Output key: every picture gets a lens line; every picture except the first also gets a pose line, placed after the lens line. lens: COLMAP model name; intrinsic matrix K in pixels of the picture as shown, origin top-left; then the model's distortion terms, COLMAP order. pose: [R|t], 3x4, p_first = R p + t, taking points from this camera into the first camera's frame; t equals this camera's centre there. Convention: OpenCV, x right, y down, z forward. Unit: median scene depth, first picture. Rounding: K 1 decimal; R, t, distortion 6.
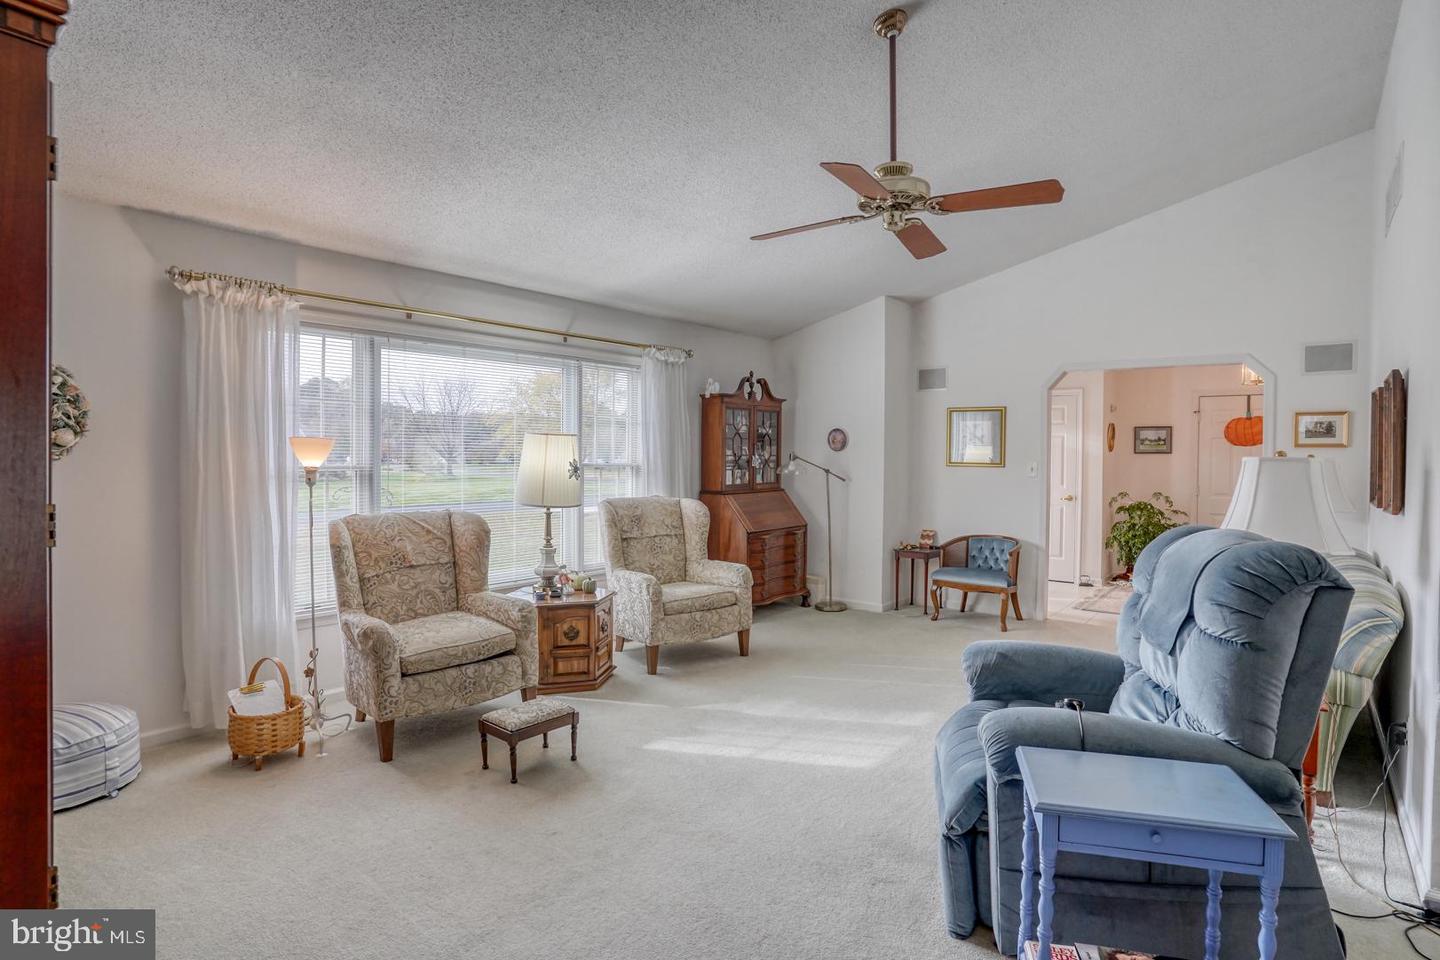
lens RADIAL K [[736.3, 0, 729.9], [0, 736.3, 473.6], [0, 0, 1]] dist [-0.061316, 0.029190]
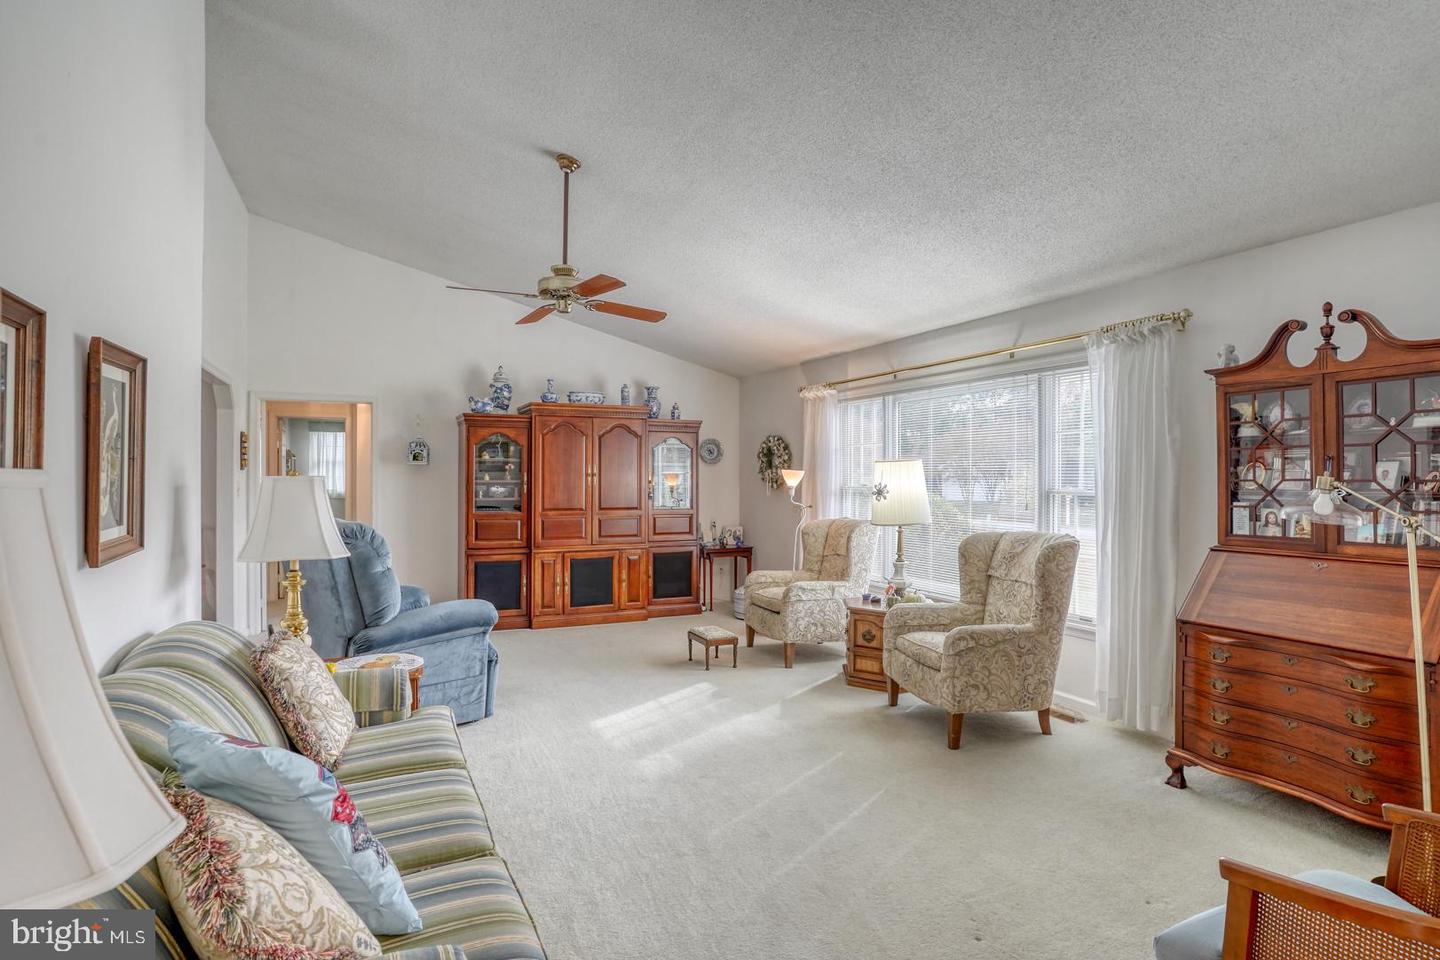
lens RADIAL K [[736.3, 0, 689.2], [0, 736.3, 472.0], [0, 0, 1]] dist [-0.061316, 0.029190]
pose [[-0.443264, -0.010904, -0.896325, 0.886574], [-0.024643, 0.999696, 0.000025, -0.028605], [0.896052, 0.022099, -0.443398, 1.186968]]
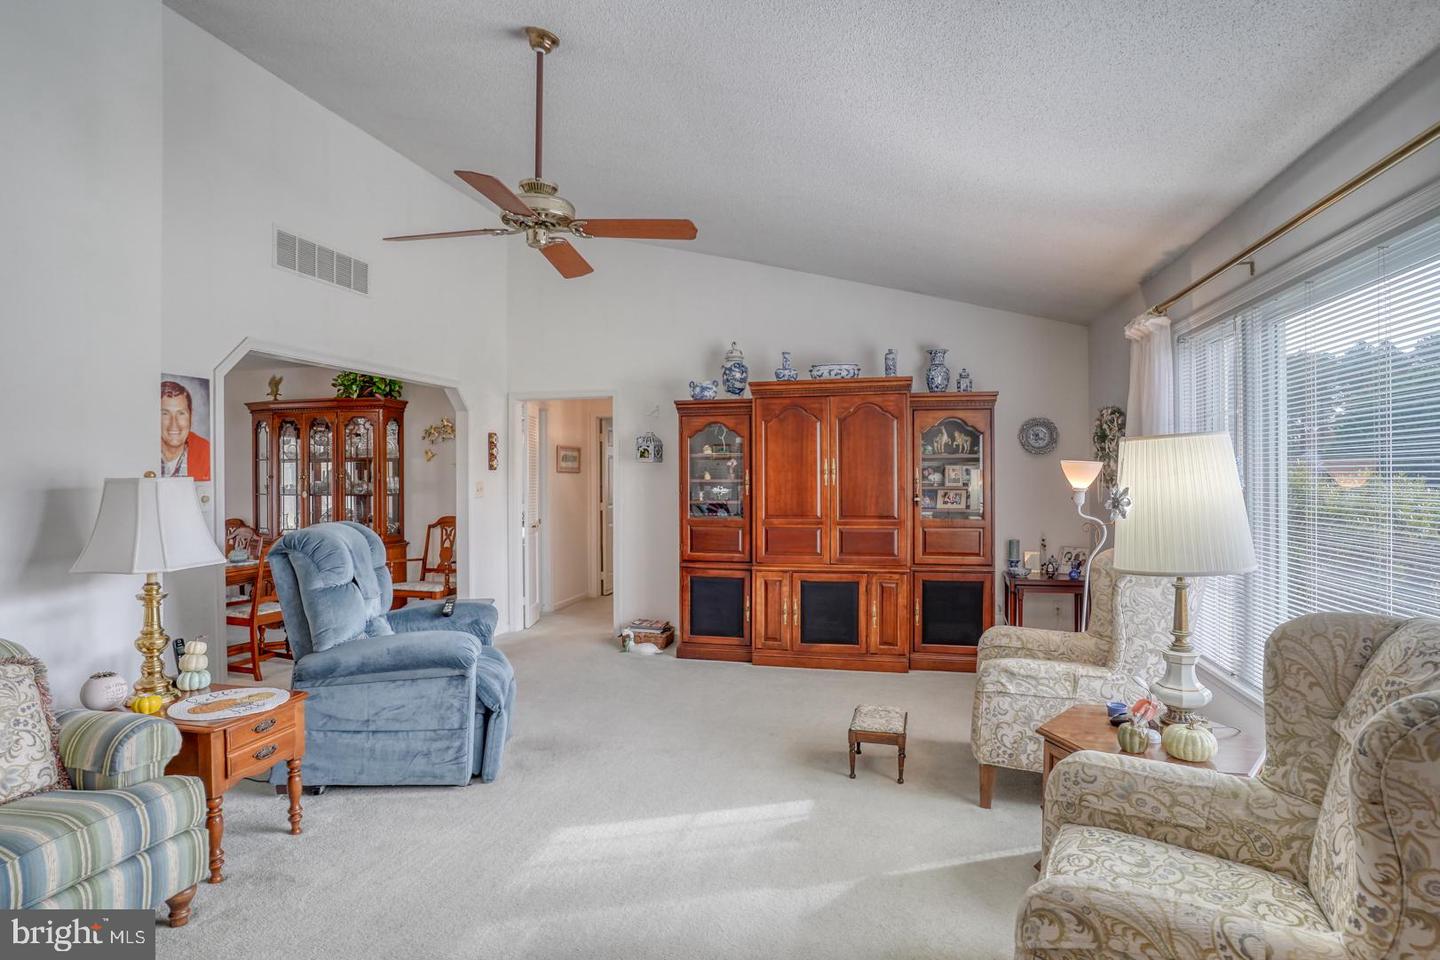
lens RADIAL K [[736.3, 0, 740.7], [0, 736.3, 475.9], [0, 0, 1]] dist [-0.061316, 0.029190]
pose [[-0.895763, -0.000307, -0.444531, 0.266582], [-0.009730, 0.999774, 0.018916, -0.031882], [0.444424, 0.021270, -0.895564, 1.302565]]
